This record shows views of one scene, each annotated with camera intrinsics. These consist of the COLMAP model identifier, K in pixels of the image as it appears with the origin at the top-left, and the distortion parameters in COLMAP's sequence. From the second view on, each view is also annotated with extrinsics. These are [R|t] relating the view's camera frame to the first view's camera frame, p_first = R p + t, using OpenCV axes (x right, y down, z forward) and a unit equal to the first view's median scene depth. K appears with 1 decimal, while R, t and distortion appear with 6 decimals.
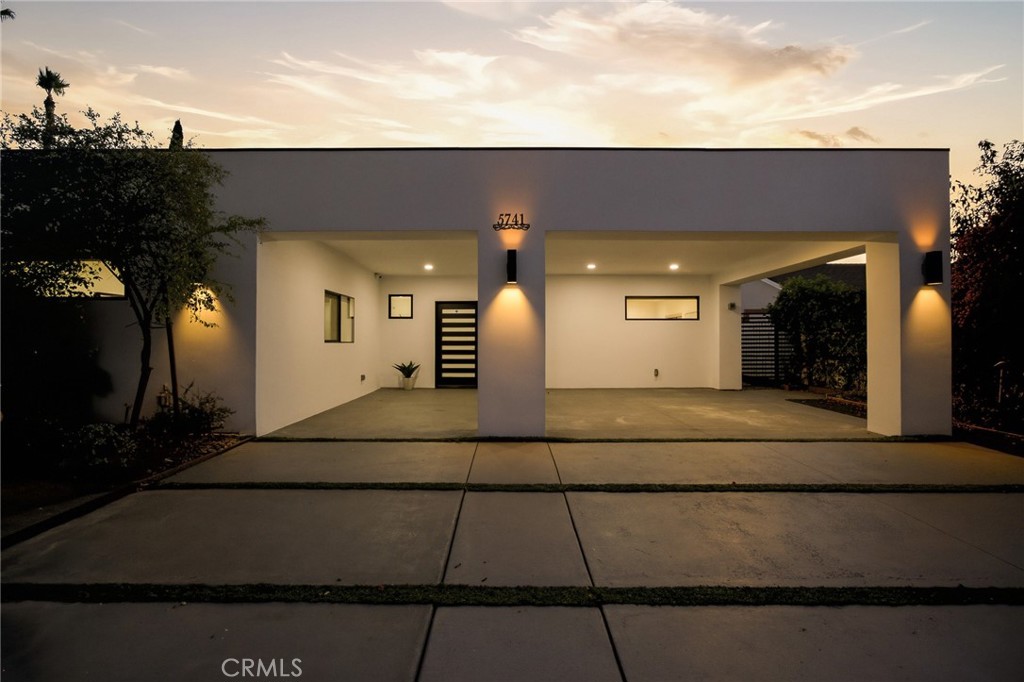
lens RADIAL K [[456.7, 0, 511.7], [0, 456.7, 340.4], [0, 0, 1]] dist [-0.018843, 0.001194]
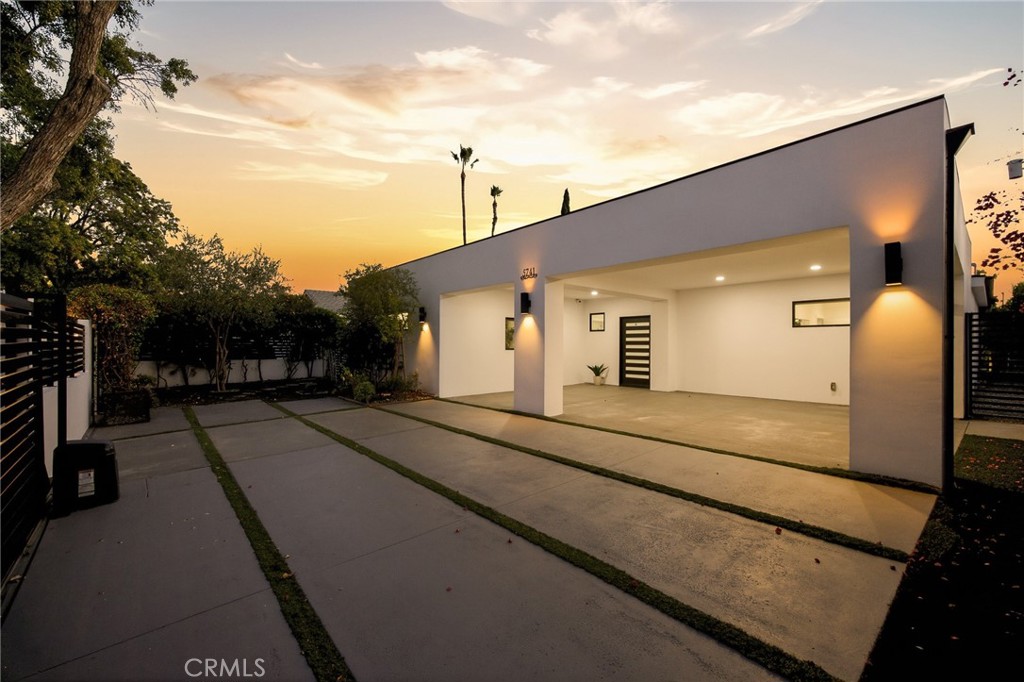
lens RADIAL K [[419.0, 0, 511.2], [0, 419.0, 342.1], [0, 0, 1]] dist [-0.000173, 0.000019]
pose [[0.660093, -0.003879, -0.751173, 0.508028], [0.000183, 0.999987, -0.005003, -0.010795], [0.751183, 0.003164, 0.660086, 0.010581]]
